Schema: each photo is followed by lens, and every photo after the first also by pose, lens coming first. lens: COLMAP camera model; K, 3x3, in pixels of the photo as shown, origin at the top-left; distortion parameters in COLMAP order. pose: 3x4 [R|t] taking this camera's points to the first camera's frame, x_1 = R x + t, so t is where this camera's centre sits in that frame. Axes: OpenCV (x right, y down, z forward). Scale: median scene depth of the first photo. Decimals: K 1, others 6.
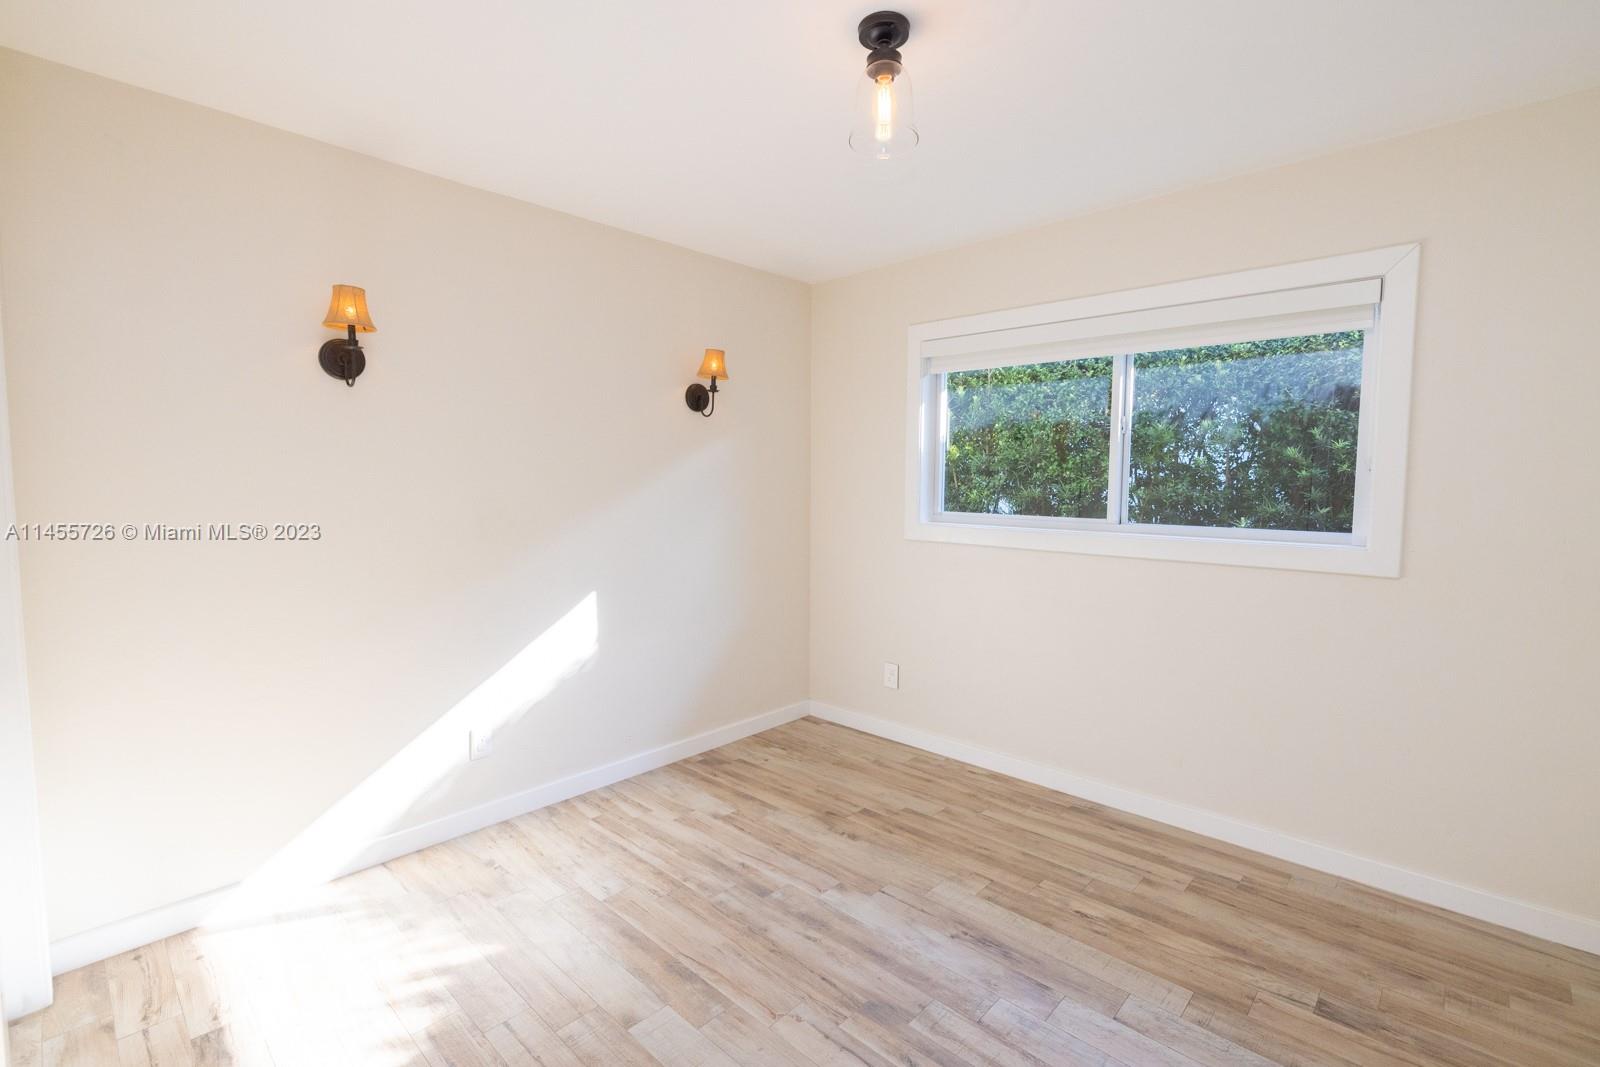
lens RADIAL K [[720.8, 0, 803.0], [0, 720.8, 527.2], [0, 0, 1]] dist [-0.006273, -0.000126]
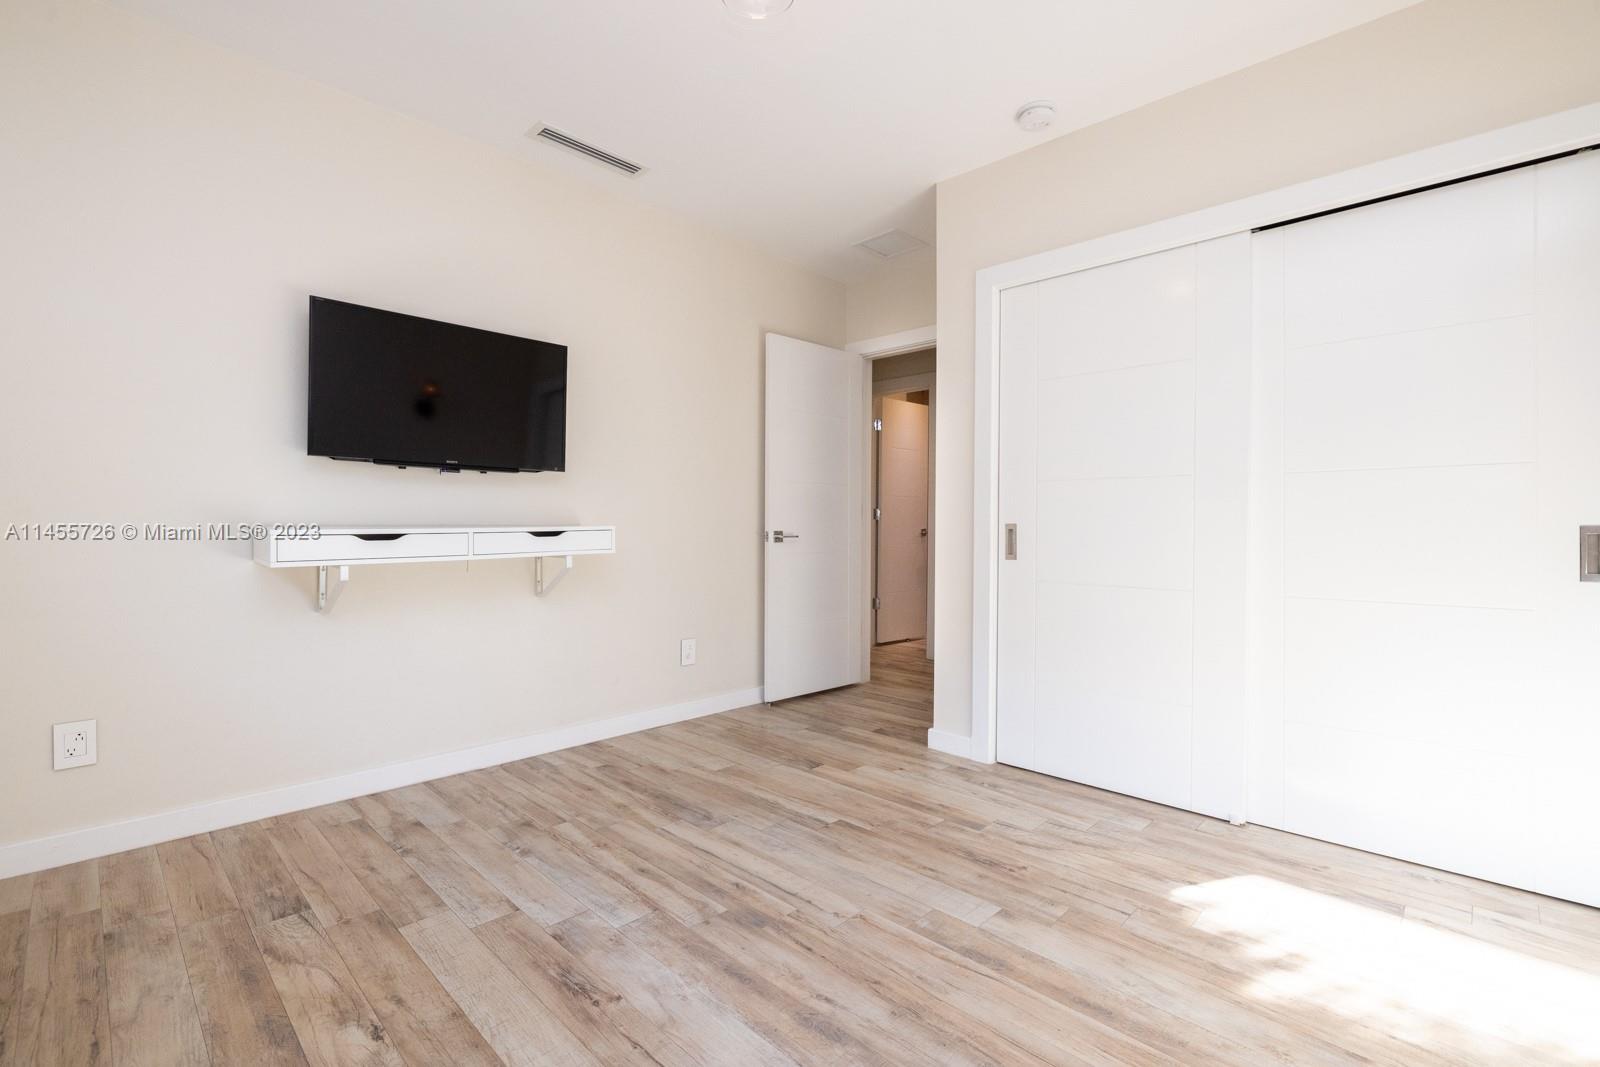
lens RADIAL K [[720.8, 0, 803.0], [0, 720.8, 527.2], [0, 0, 1]] dist [-0.006273, -0.000126]
pose [[-0.999865, -0.010378, 0.012752, 0.030441], [-0.009503, 0.997714, 0.066911, 0.080049], [-0.013418, 0.066781, -0.997677, 1.809617]]
